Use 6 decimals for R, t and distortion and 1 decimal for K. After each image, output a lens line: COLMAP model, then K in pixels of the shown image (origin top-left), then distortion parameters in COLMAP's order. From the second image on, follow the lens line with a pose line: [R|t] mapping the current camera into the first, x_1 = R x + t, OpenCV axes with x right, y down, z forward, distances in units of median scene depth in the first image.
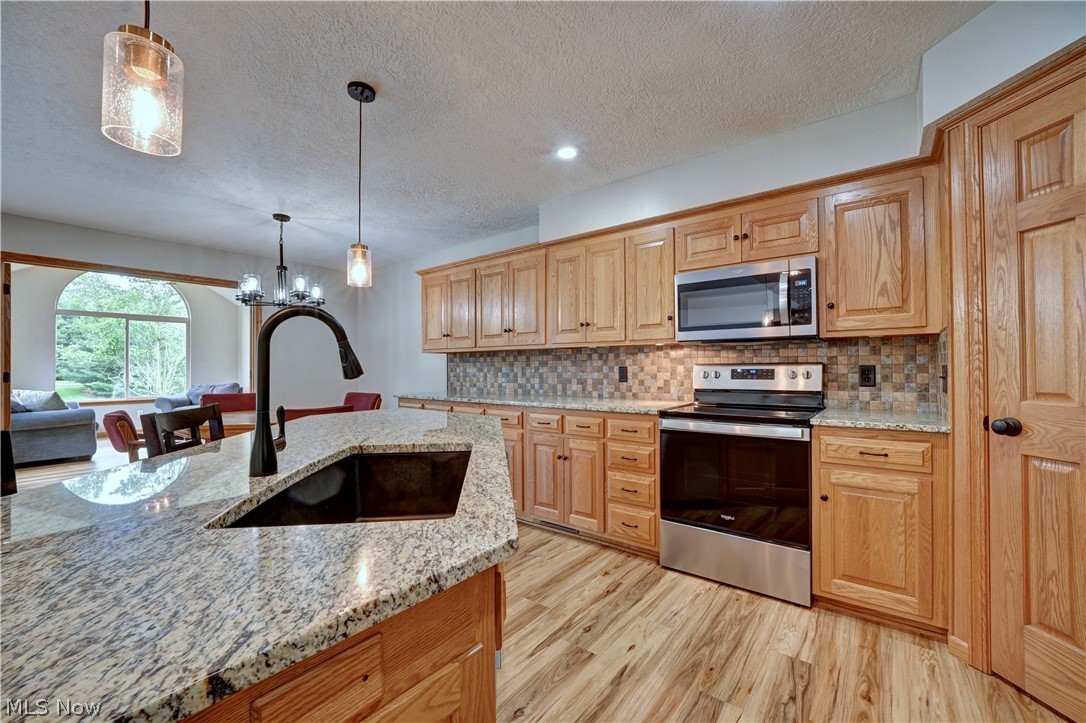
lens RADIAL K [[437.2, 0, 545.3], [0, 437.2, 361.3], [0, 0, 1]] dist [-0.022455, 0.004124]
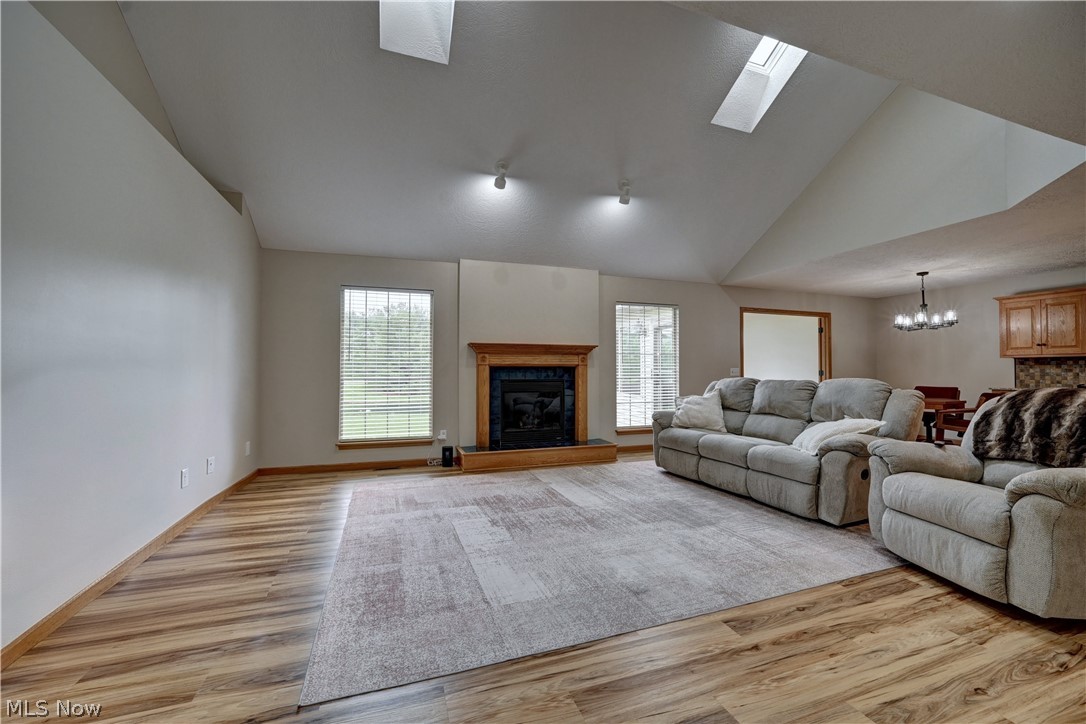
lens RADIAL K [[437.2, 0, 544.8], [0, 437.2, 366.1], [0, 0, 1]] dist [-0.022455, 0.004124]
pose [[0.845292, -0.000365, -0.534304, -1.033036], [0.002553, 0.999991, 0.003355, -0.002057], [0.534298, -0.004200, 0.845286, -1.182718]]
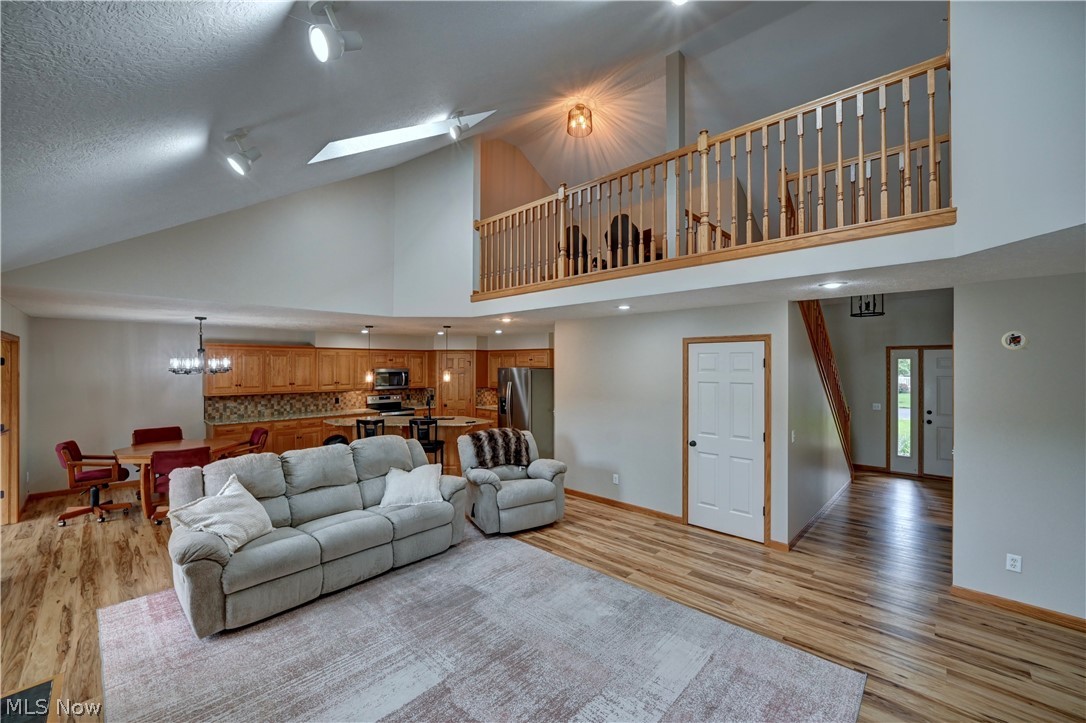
lens RADIAL K [[437.2, 0, 545.6], [0, 437.2, 364.8], [0, 0, 1]] dist [-0.022455, 0.004124]
pose [[0.092188, 0.005520, 0.995726, -2.278244], [-0.017388, 0.999841, -0.003933, -0.194388], [-0.995590, -0.016951, 0.092269, -0.449736]]
